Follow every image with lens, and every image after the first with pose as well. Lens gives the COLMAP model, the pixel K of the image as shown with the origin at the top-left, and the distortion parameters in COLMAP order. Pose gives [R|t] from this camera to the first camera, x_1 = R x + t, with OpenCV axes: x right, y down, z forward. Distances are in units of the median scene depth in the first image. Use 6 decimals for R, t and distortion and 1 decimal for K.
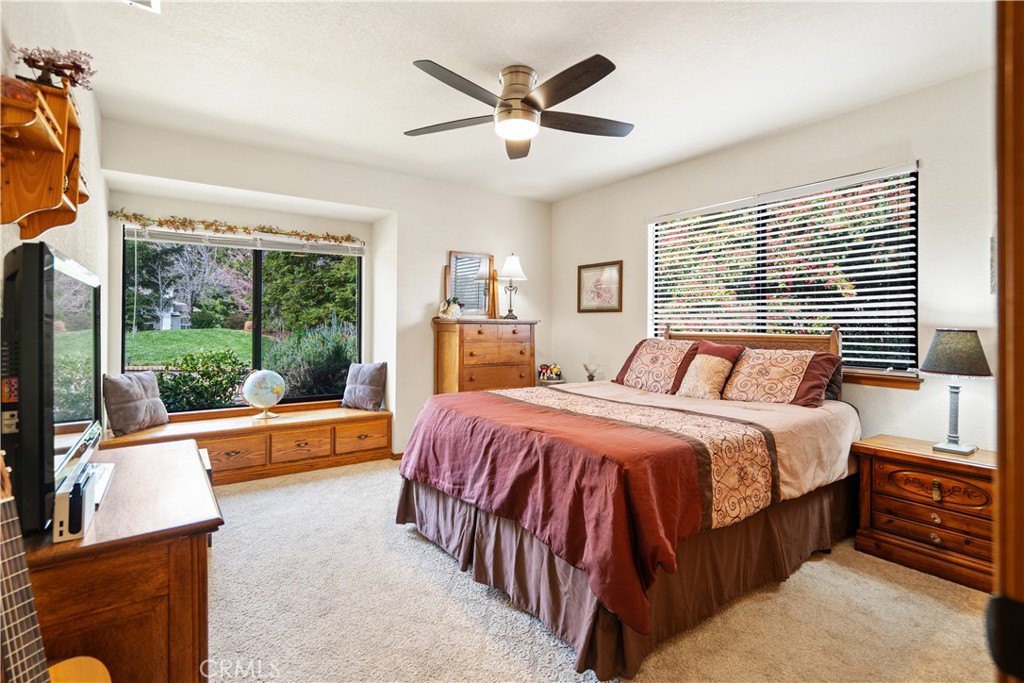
lens RADIAL K [[486.9, 0, 502.1], [0, 486.9, 312.1], [0, 0, 1]] dist [-0.000481, 0.000292]
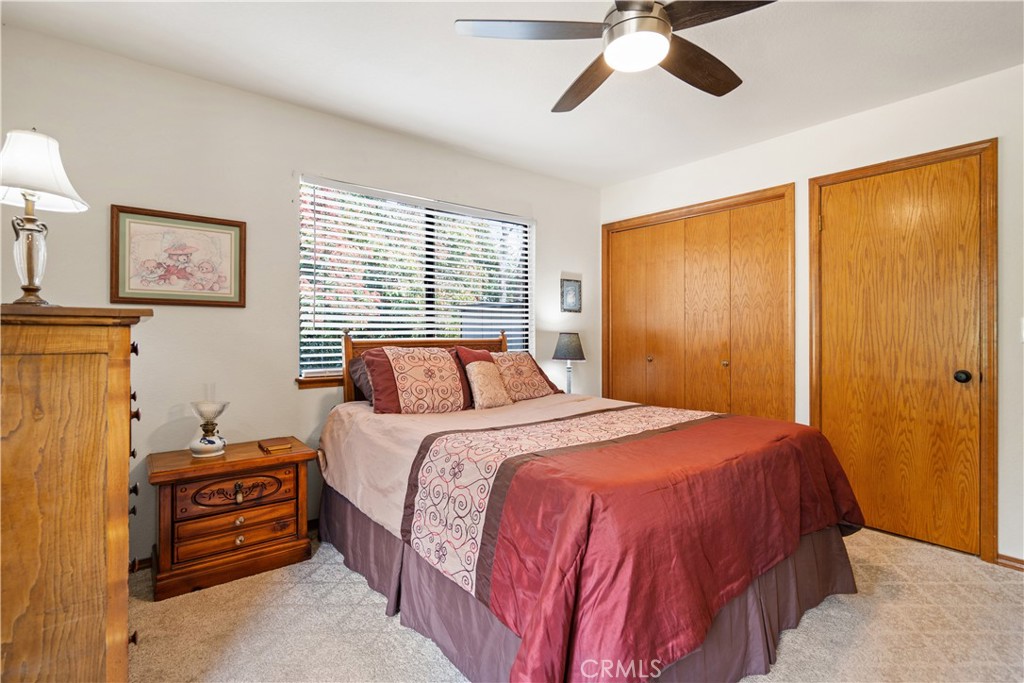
lens RADIAL K [[491.4, 0, 509.1], [0, 491.4, 330.7], [0, 0, 1]] dist [-0.001511, 0.000271]
pose [[-0.072335, -0.002103, 0.997378, -0.389909], [-0.028443, 0.999595, 0.000045, 0.018819], [-0.996975, -0.028365, -0.072366, 0.727055]]
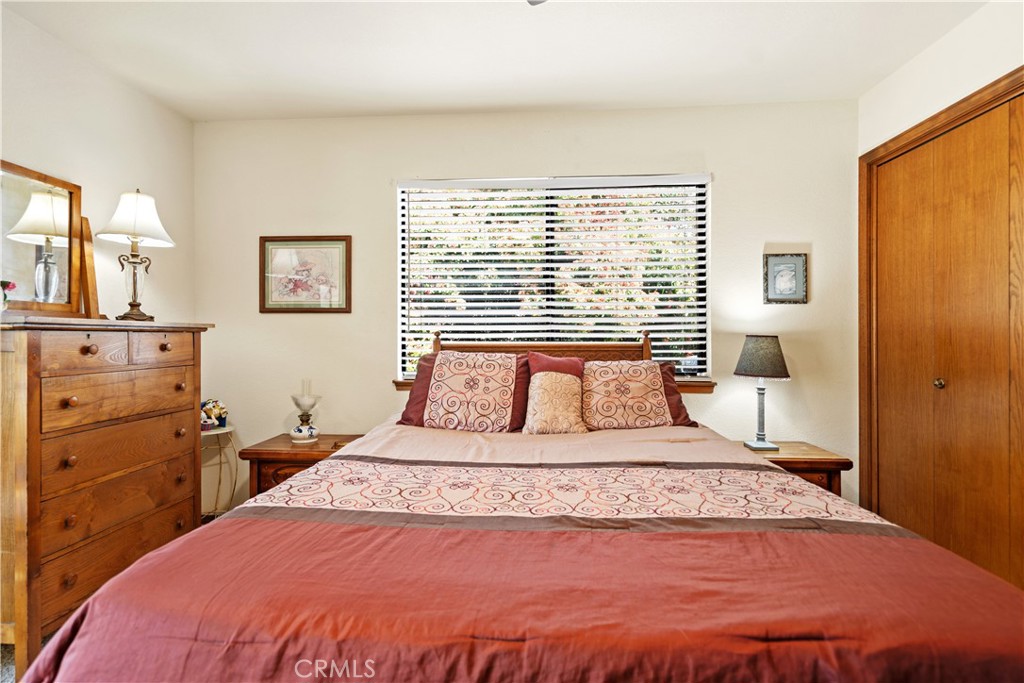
lens RADIAL K [[482.2, 0, 505.3], [0, 482.2, 338.4], [0, 0, 1]] dist [-0.000135, 0.000453]
pose [[0.624473, -0.011292, 0.780964, -0.140144], [-0.016267, 0.999491, 0.027459, 0.012645], [-0.780877, -0.029852, 0.623972, 0.427809]]
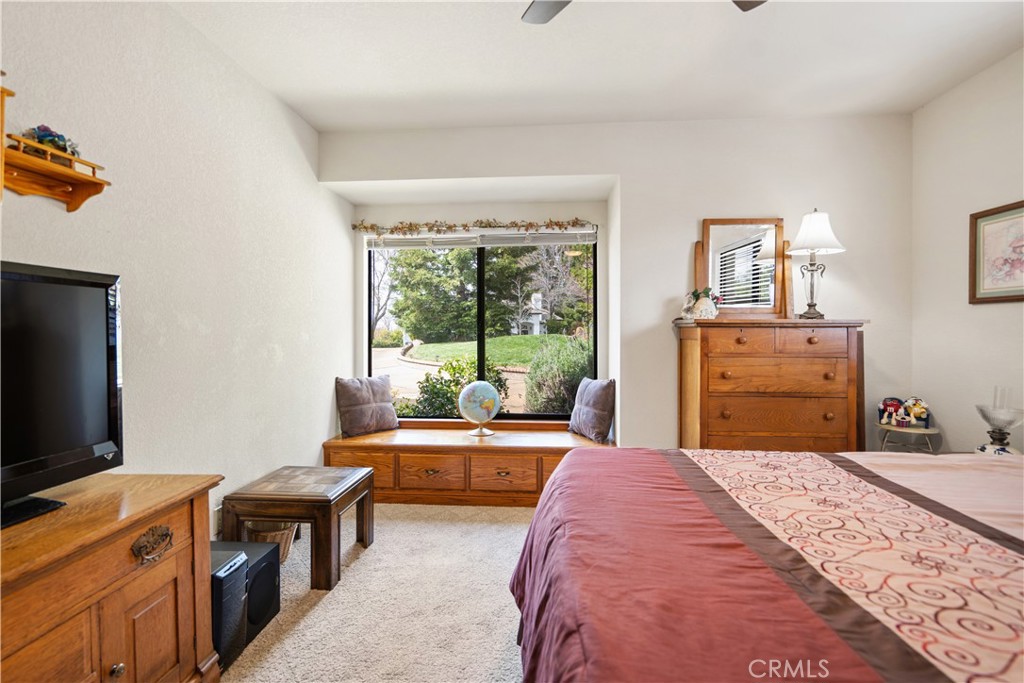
lens RADIAL K [[486.4, 0, 507.7], [0, 486.4, 327.1], [0, 0, 1]] dist [-0.002450, 0.000496]
pose [[0.778676, -0.008629, -0.627367, 0.107818], [0.020887, 0.999708, 0.012175, 0.009961], [0.627079, -0.022584, 0.778628, 0.320823]]
